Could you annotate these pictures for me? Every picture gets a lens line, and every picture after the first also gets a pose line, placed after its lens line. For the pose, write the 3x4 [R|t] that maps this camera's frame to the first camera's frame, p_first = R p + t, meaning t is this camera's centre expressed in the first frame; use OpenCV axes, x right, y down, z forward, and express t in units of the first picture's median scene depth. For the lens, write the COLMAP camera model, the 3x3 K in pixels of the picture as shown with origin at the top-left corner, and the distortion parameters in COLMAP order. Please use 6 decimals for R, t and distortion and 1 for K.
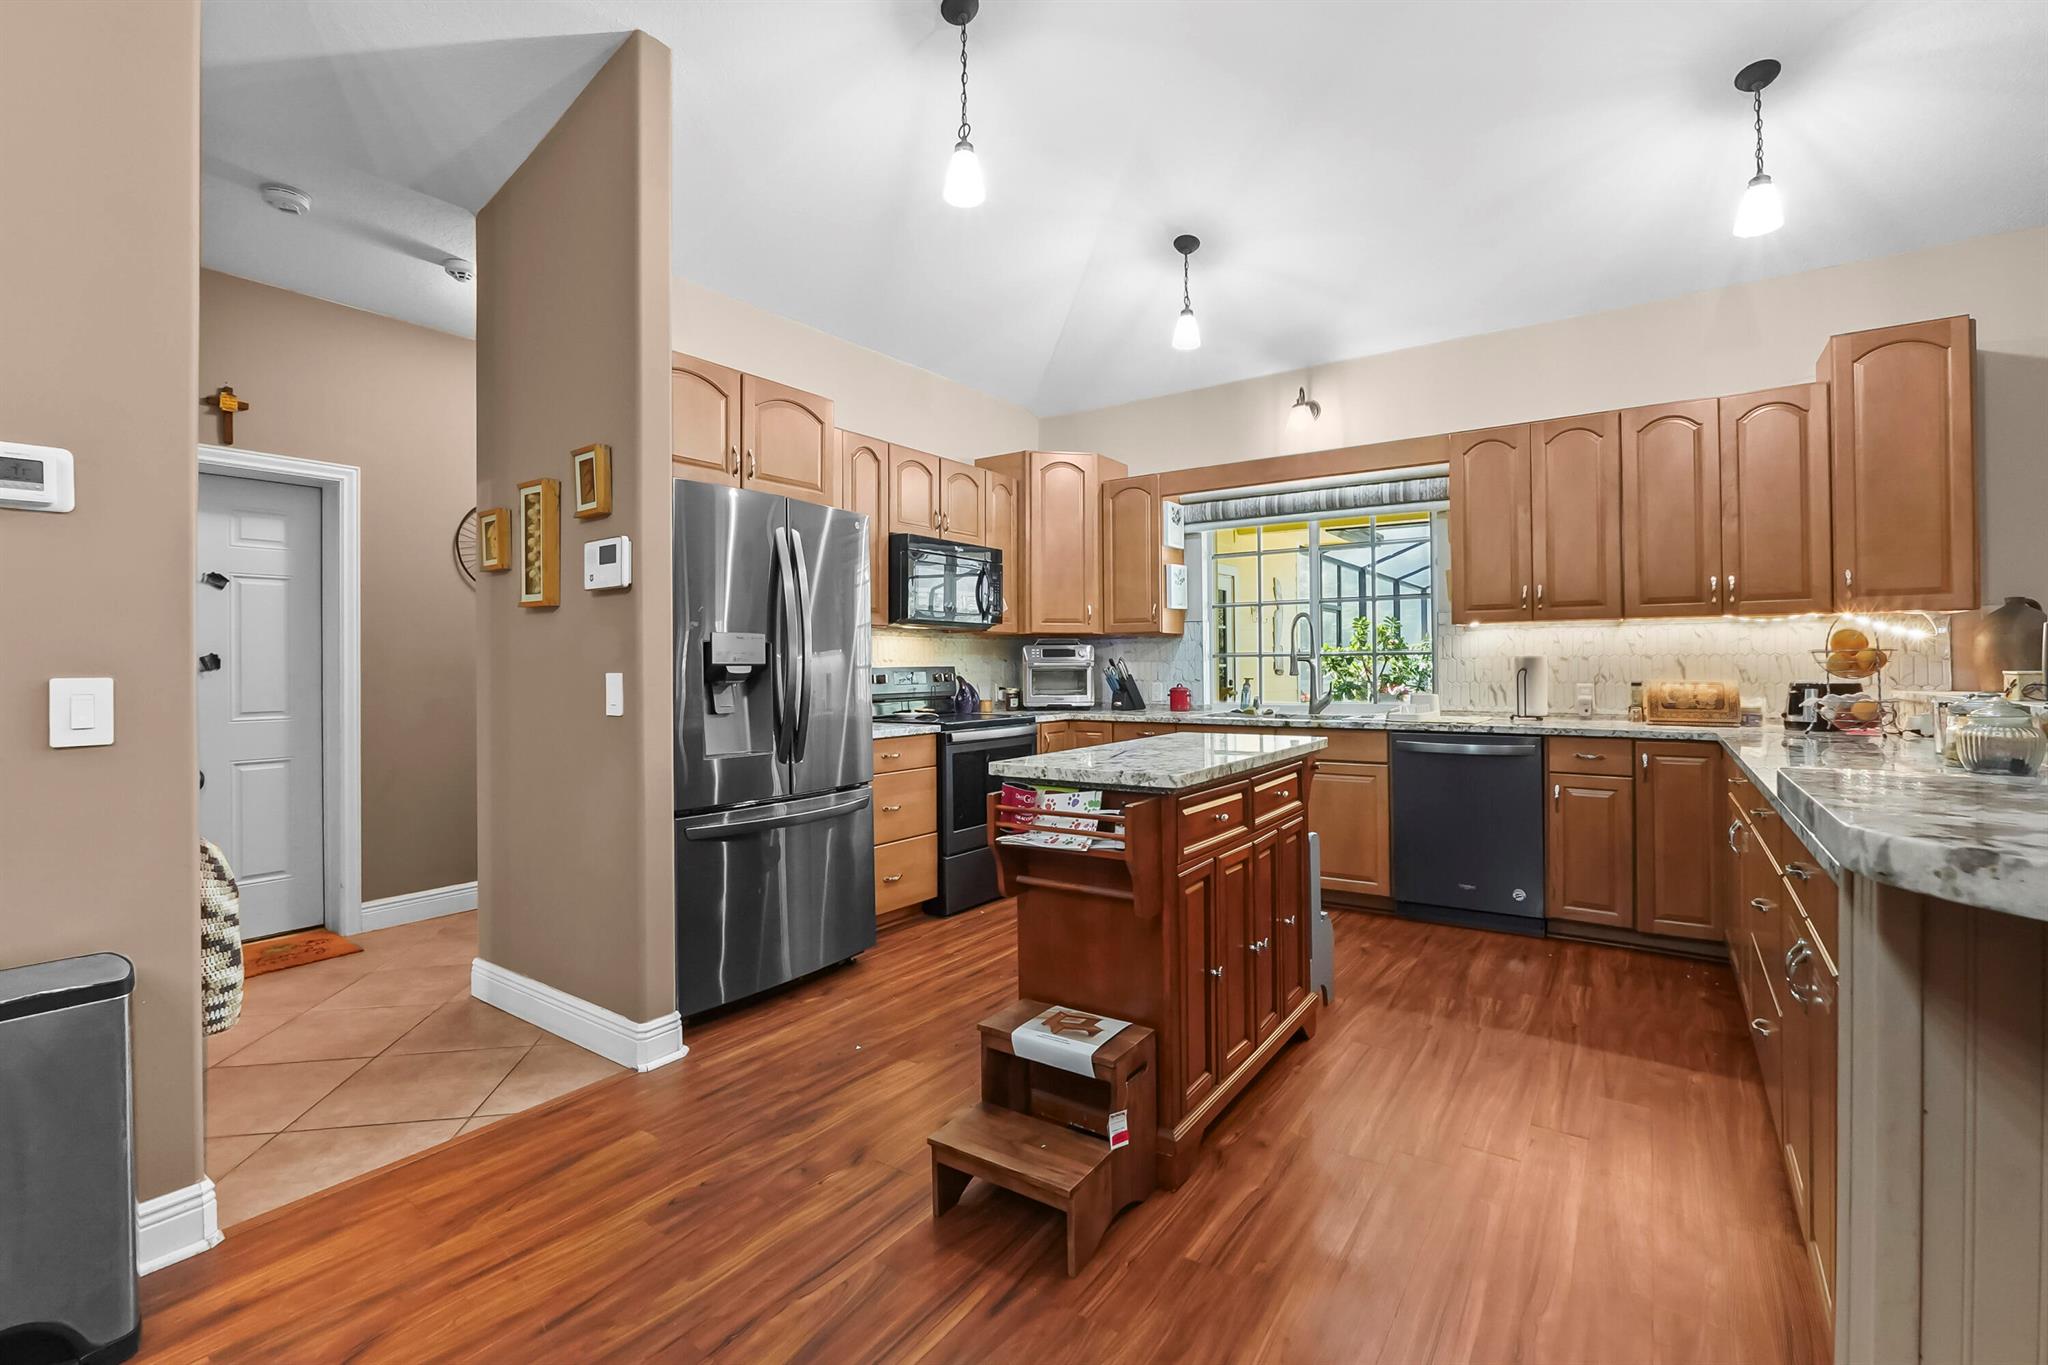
lens RADIAL K [[918.9, 0, 1027.6], [0, 918.9, 674.5], [0, 0, 1]] dist [-0.017357, 0.002612]
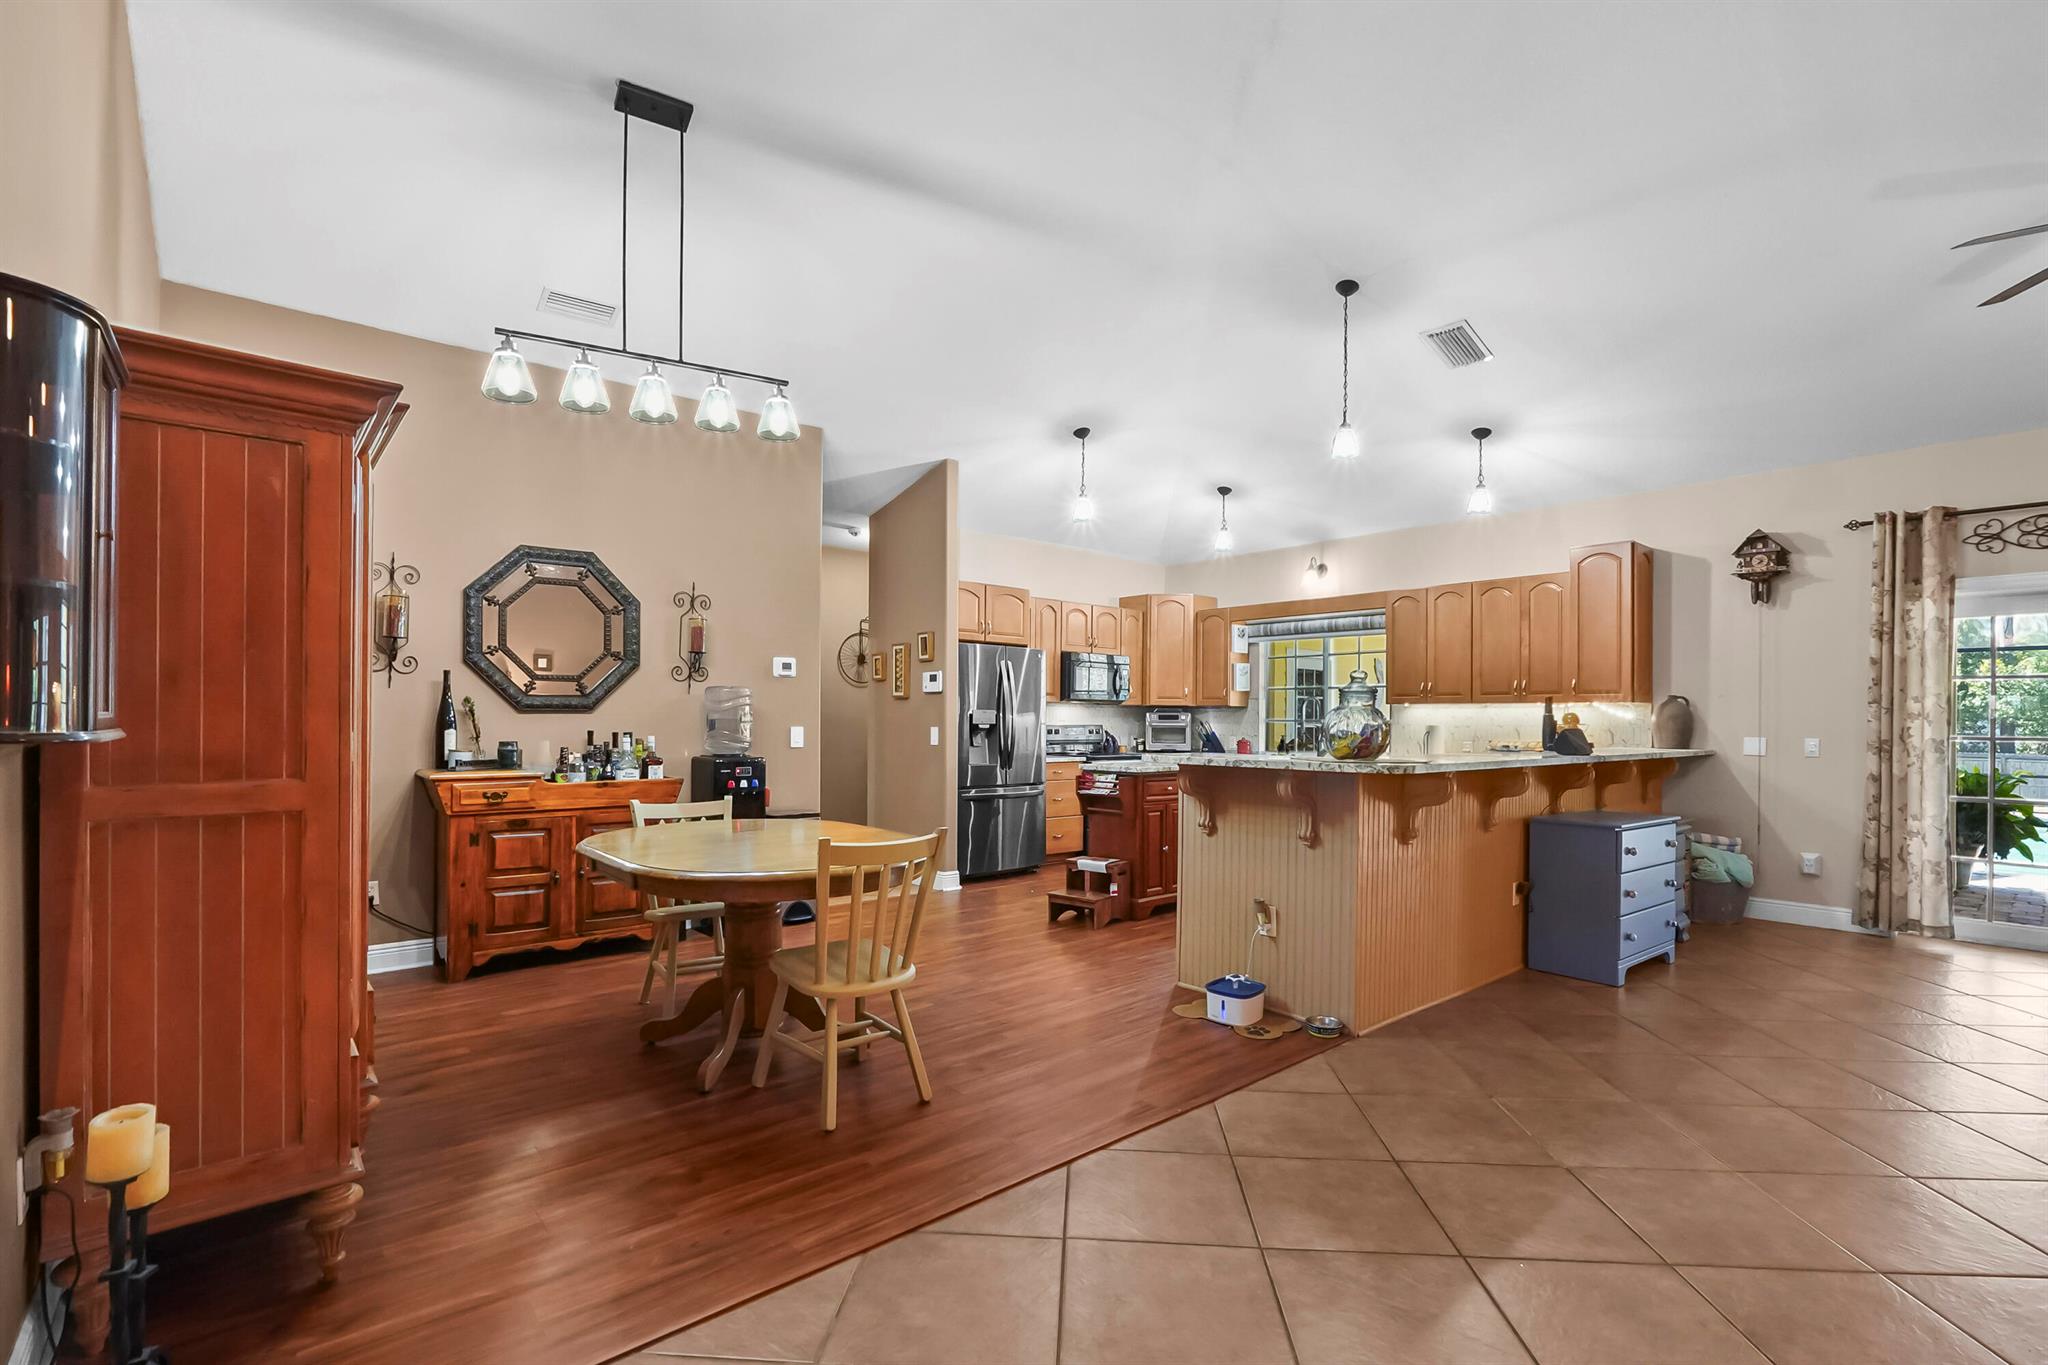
lens RADIAL K [[918.9, 0, 1008.7], [0, 918.9, 723.3], [0, 0, 1]] dist [-0.017357, 0.002612]
pose [[0.967774, 0.013576, -0.251454, 0.216861], [-0.015001, 0.999880, -0.003748, -0.003736], [0.251373, 0.007399, 0.967862, -0.813983]]
